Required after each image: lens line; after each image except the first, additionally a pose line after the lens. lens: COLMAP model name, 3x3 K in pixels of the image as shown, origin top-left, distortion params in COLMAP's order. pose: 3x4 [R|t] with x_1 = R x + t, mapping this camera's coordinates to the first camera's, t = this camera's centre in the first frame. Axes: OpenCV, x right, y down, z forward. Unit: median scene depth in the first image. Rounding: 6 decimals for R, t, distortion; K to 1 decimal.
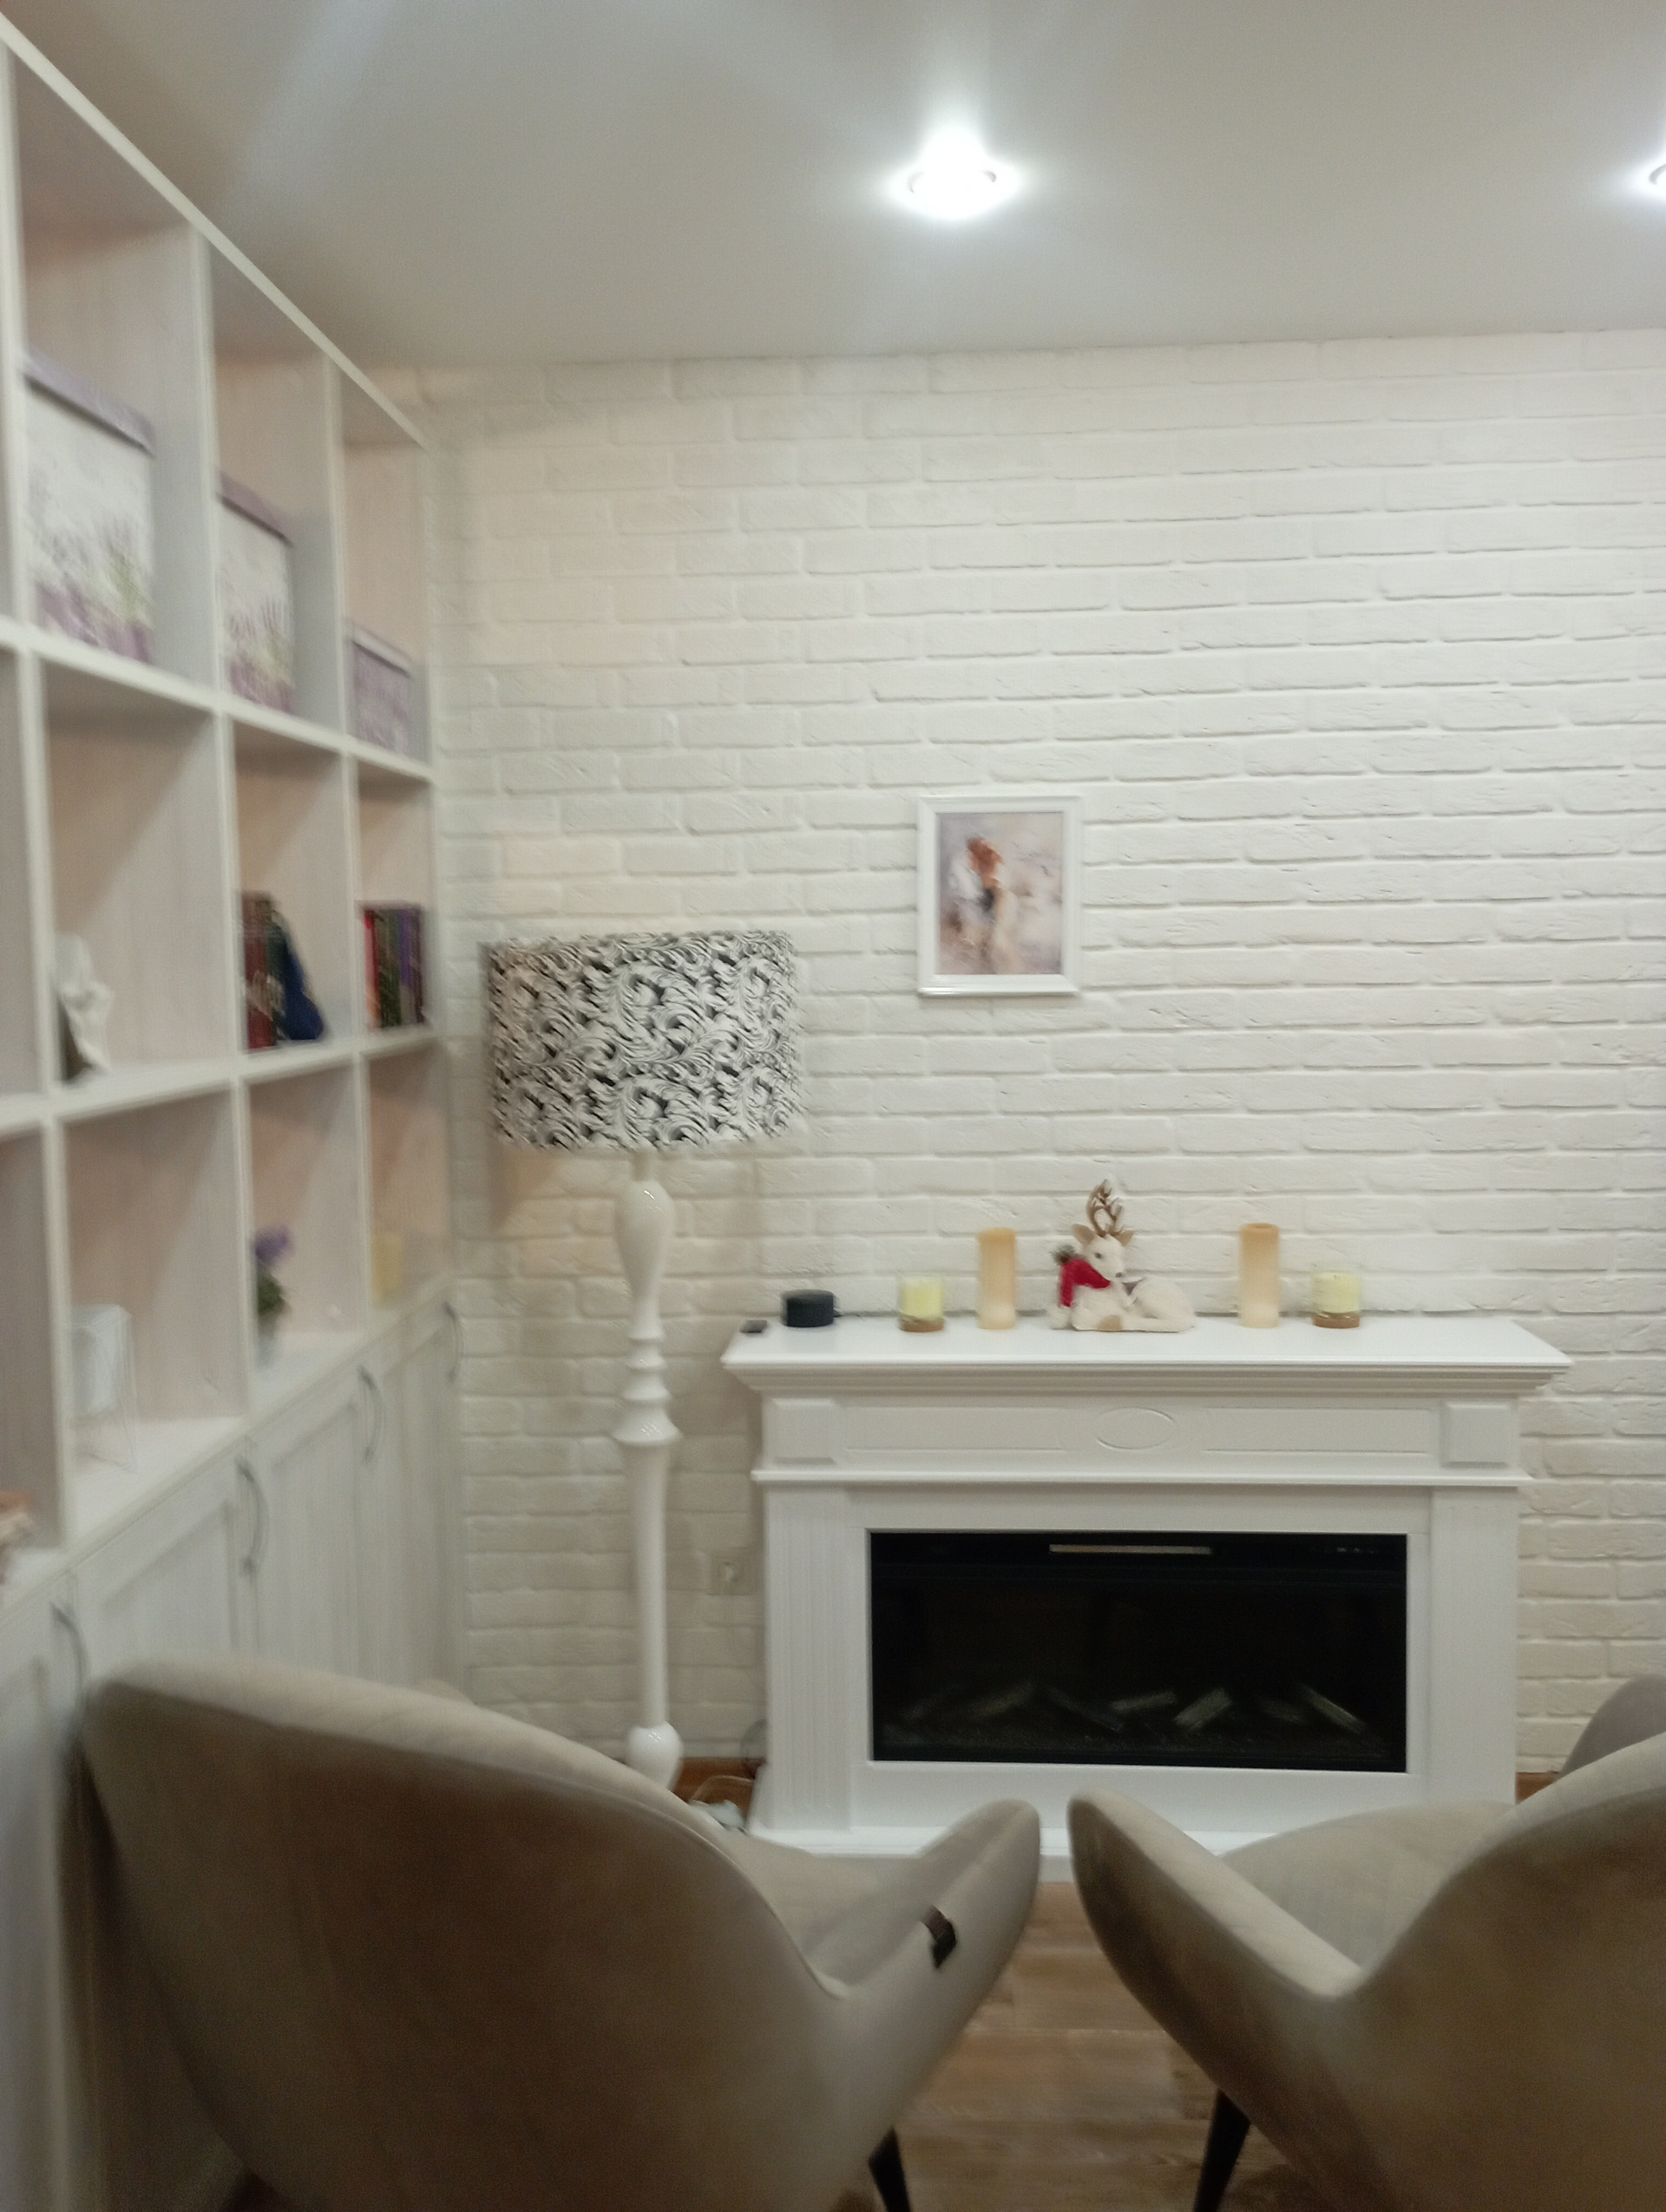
lens RADIAL K [[1866.4, 0, 845.2], [0, 1866.4, 1108.4], [0, 0, 1]] dist [0.168651, -0.181711]
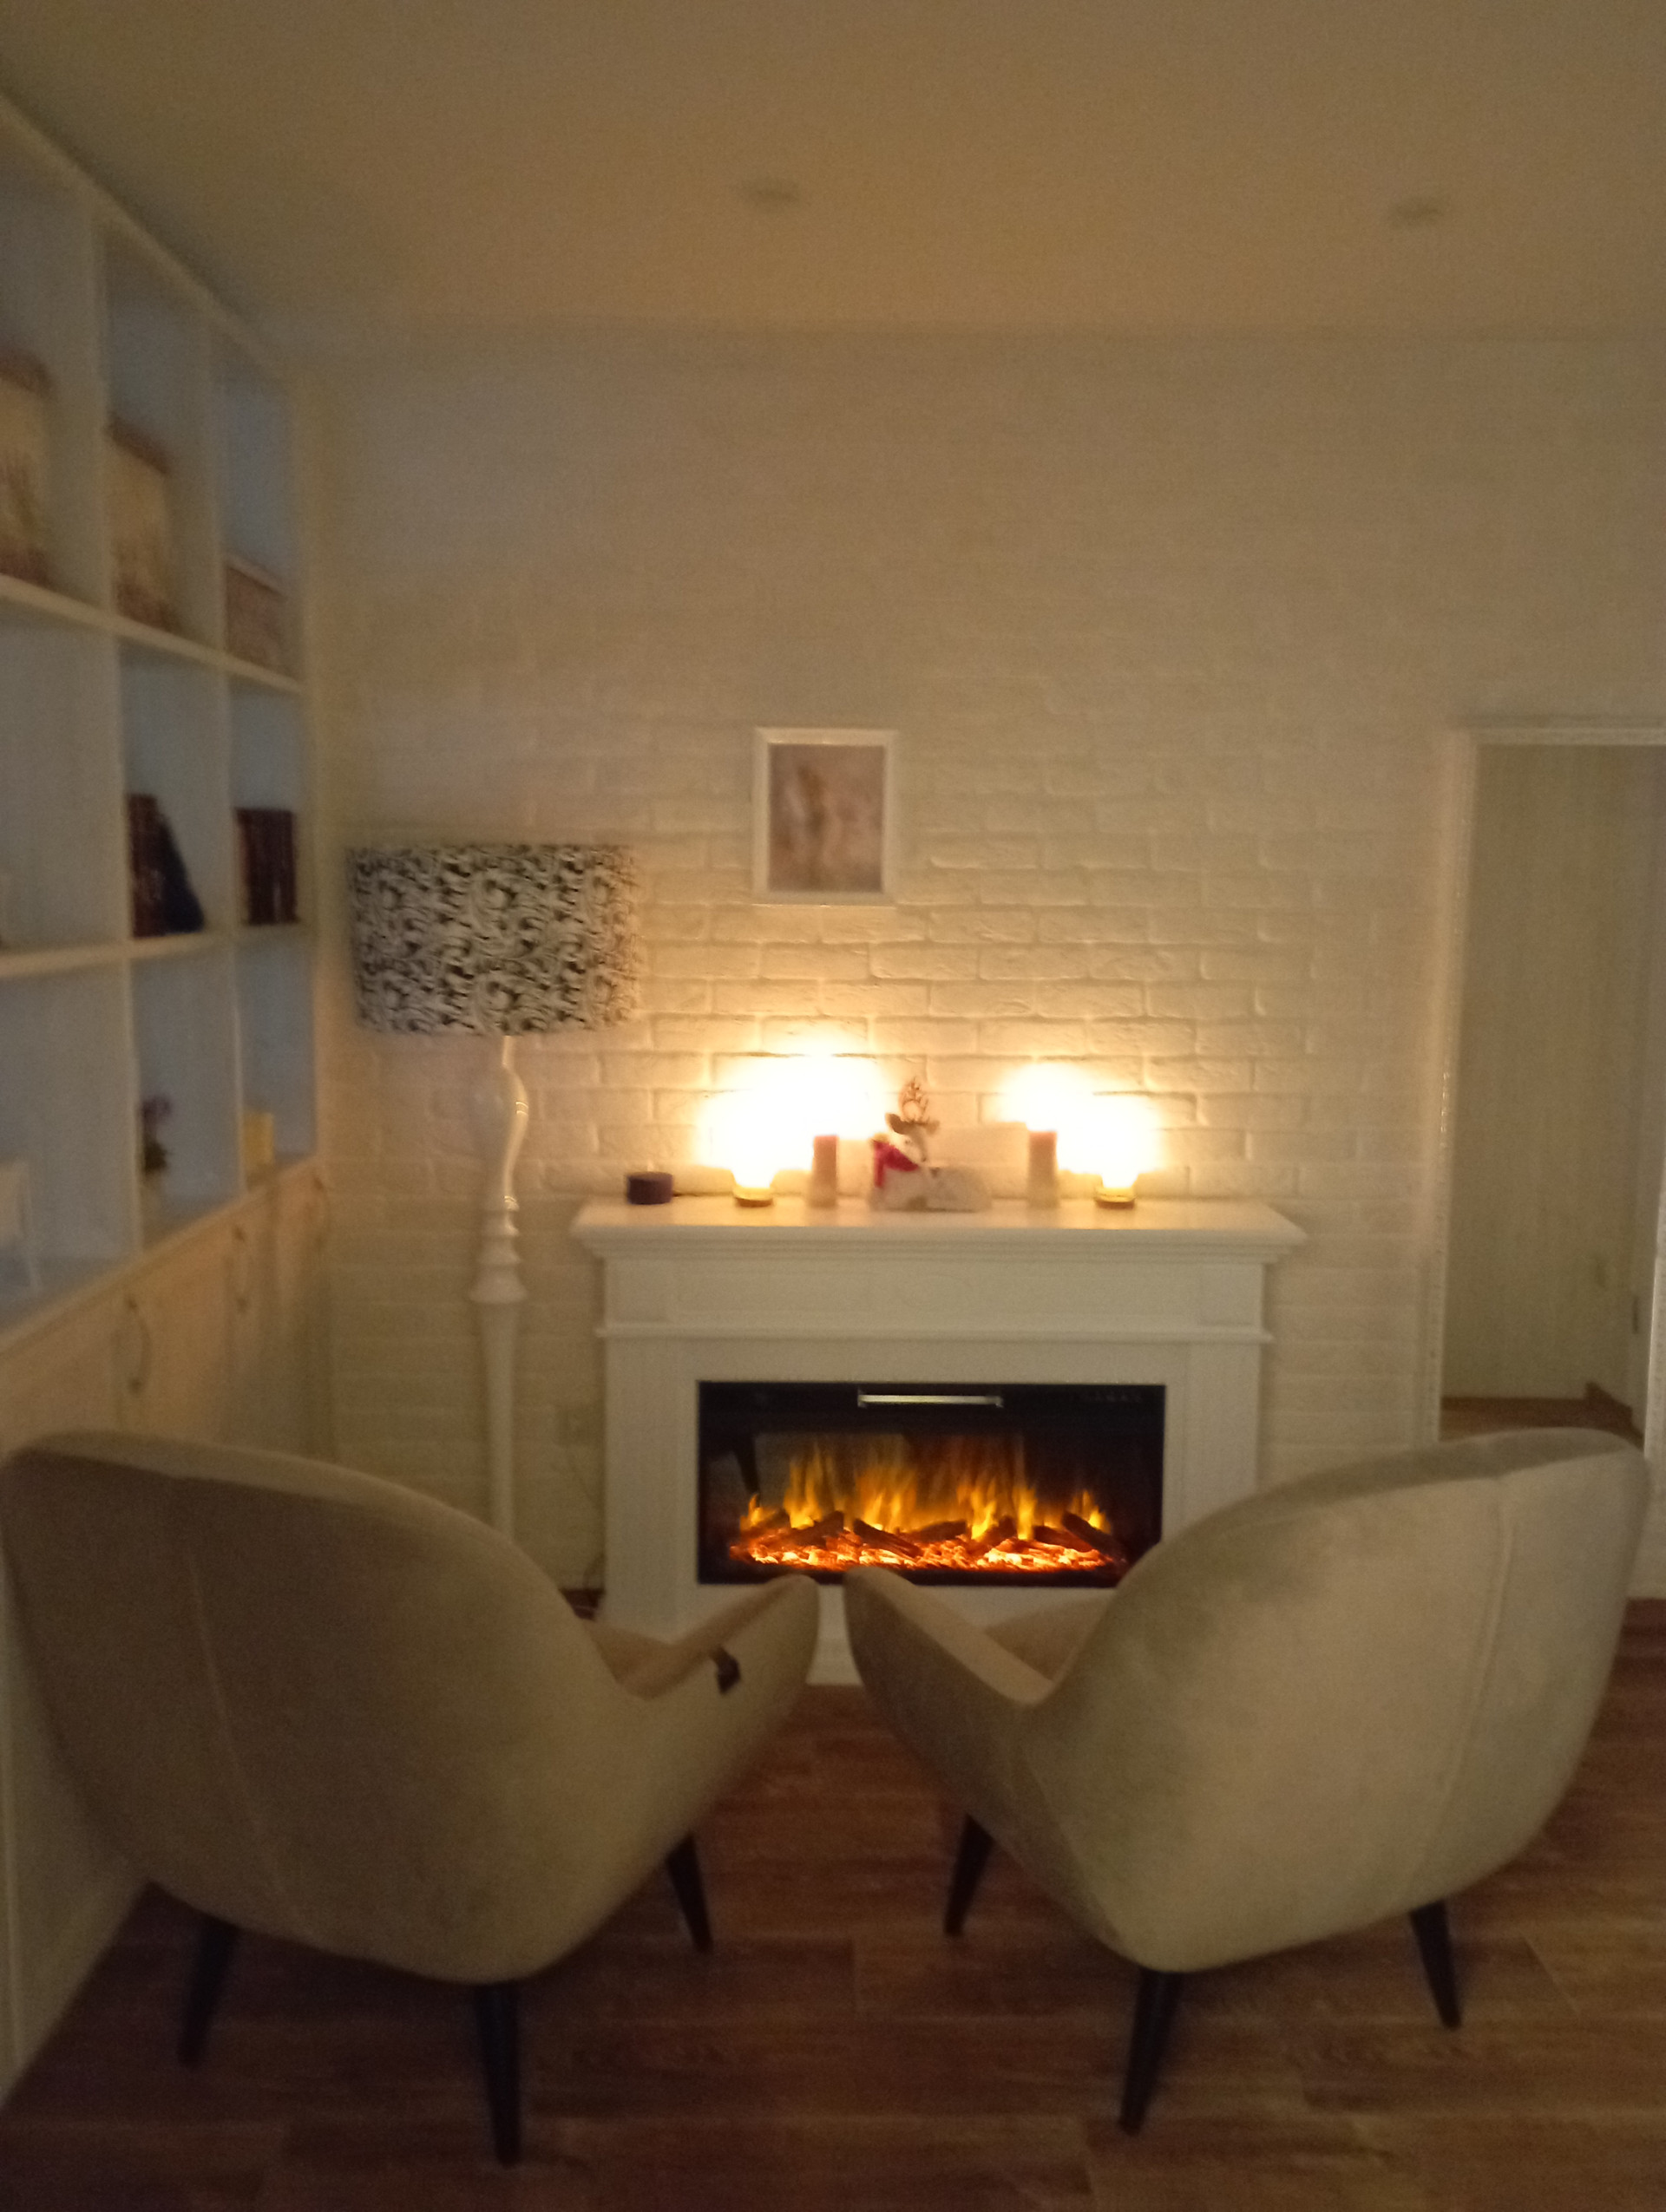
lens RADIAL K [[1866.4, 0, 845.2], [0, 1866.4, 1108.4], [0, 0, 1]] dist [0.168651, -0.181711]
pose [[0.998054, 0.013794, 0.060815, 0.032681], [-0.015939, 0.999263, 0.034926, 0.022156], [-0.060288, -0.035827, 0.997538, -0.133564]]
